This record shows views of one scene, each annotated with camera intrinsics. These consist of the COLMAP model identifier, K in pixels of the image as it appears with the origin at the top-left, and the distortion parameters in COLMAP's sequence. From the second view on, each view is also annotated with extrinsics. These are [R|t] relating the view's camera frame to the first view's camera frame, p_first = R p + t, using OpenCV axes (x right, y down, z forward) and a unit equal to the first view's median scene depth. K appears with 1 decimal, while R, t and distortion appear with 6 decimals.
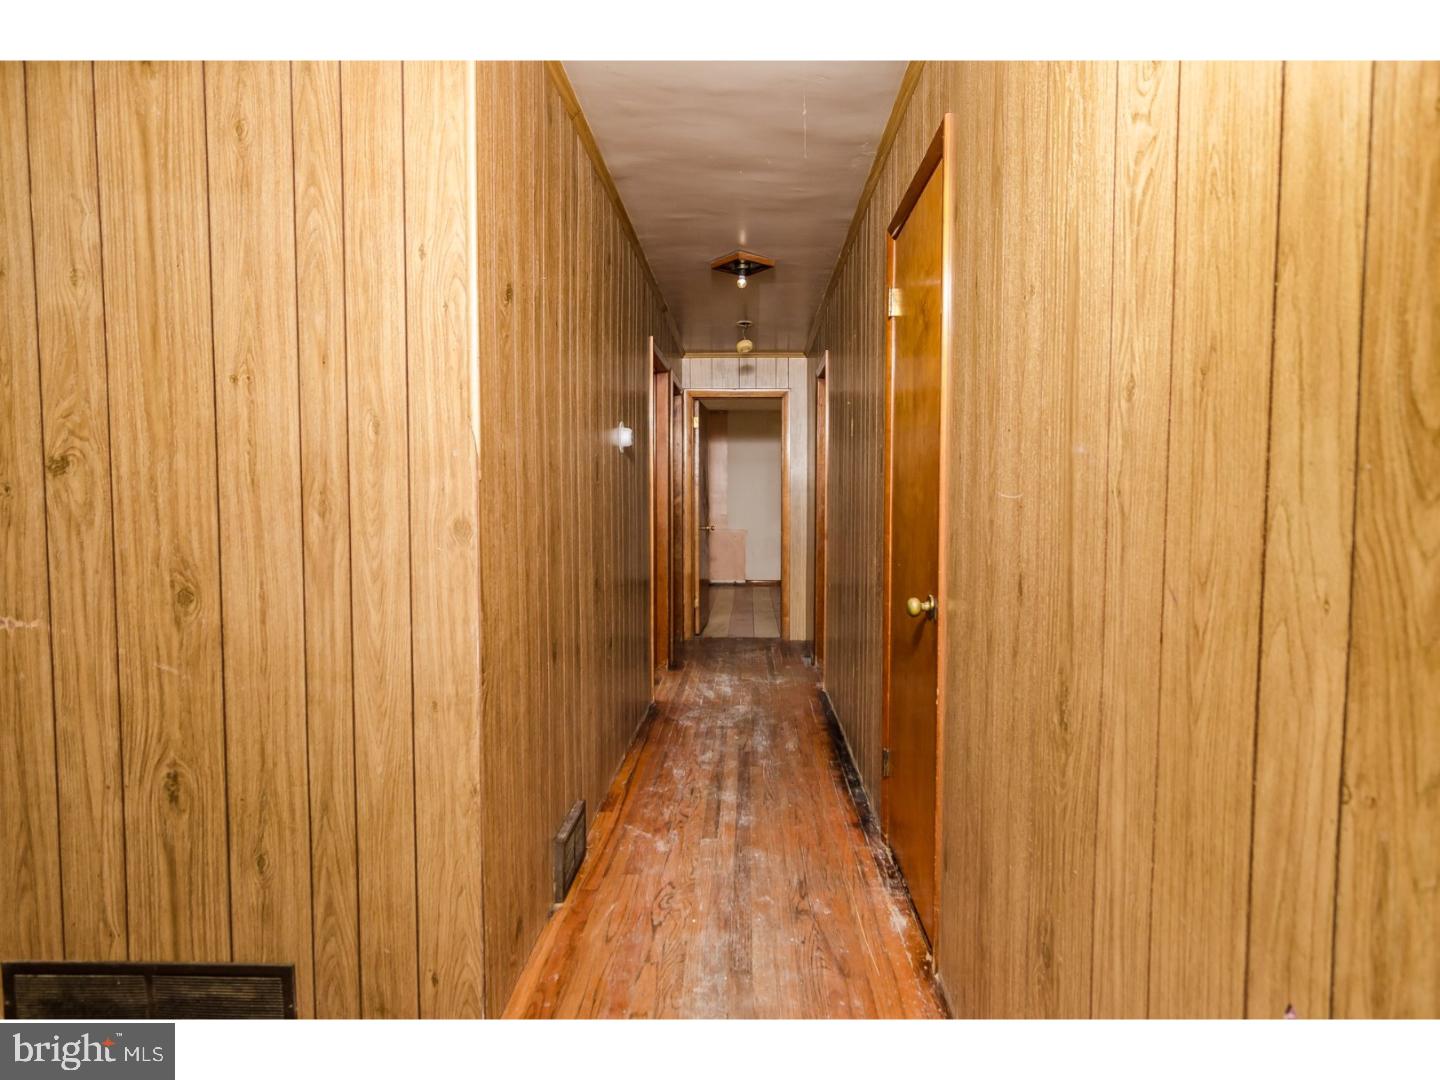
lens RADIAL K [[778.4, 0, 741.9], [0, 778.4, 539.0], [0, 0, 1]] dist [0.001461, 0.001439]
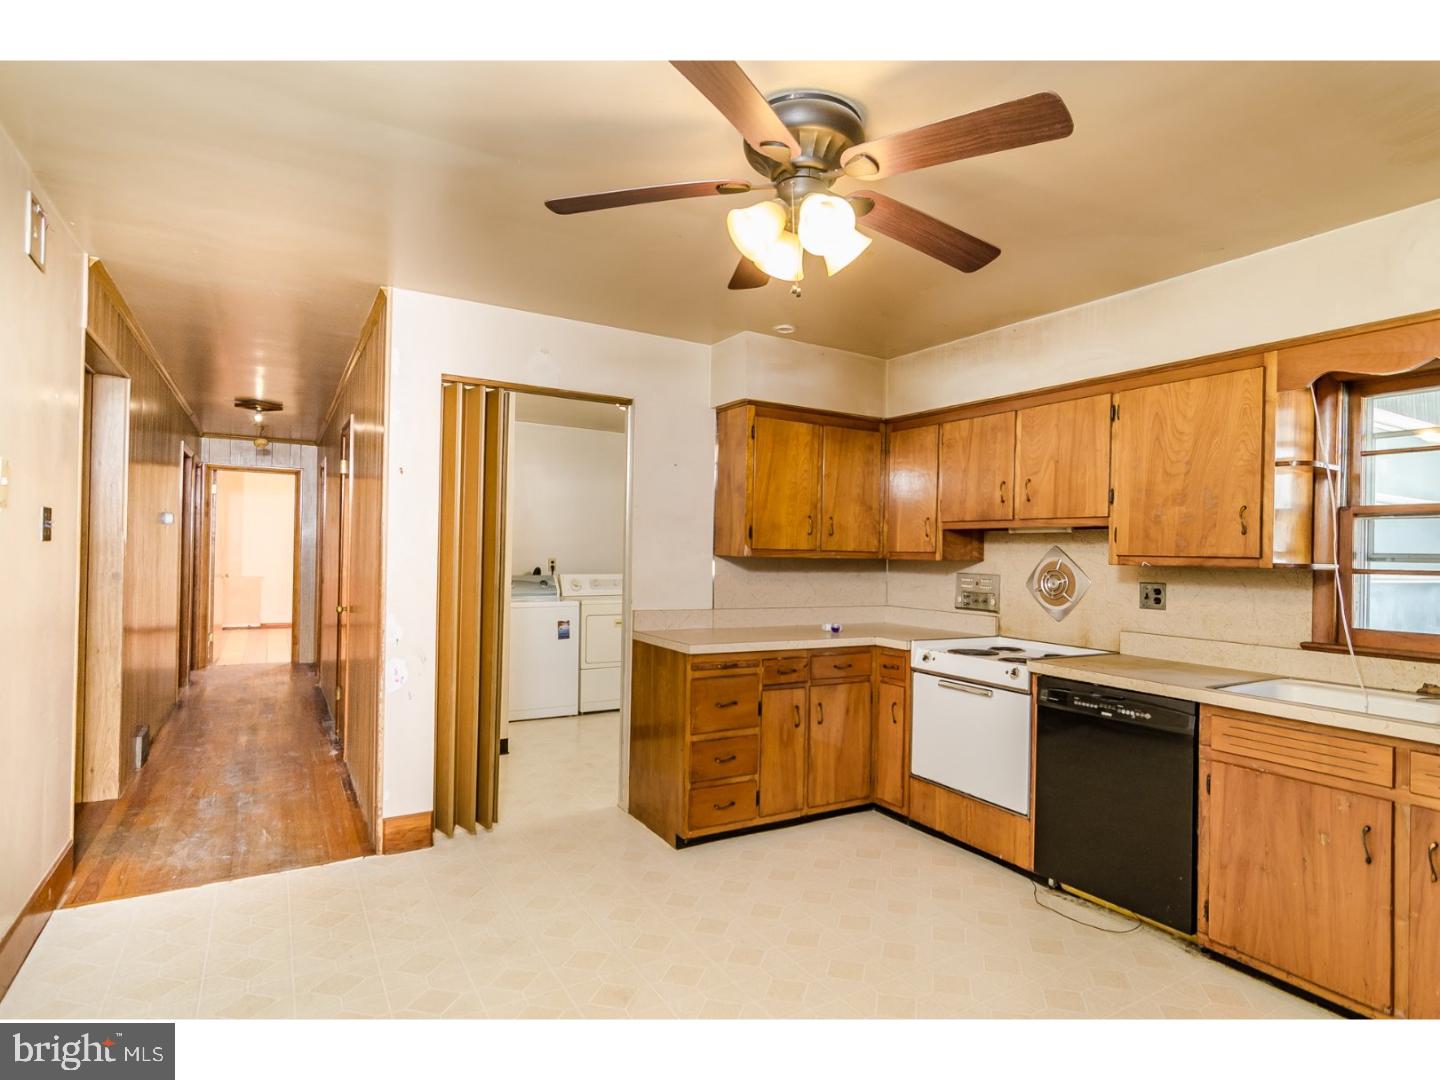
lens RADIAL K [[778.4, 0, 741.9], [0, 778.4, 539.0], [0, 0, 1]] dist [0.001461, 0.001439]
pose [[0.850892, 0.015328, 0.525117, 0.014002], [0.016357, 0.998317, -0.055645, 0.022545], [-0.525086, 0.055937, 0.849209, -1.256705]]
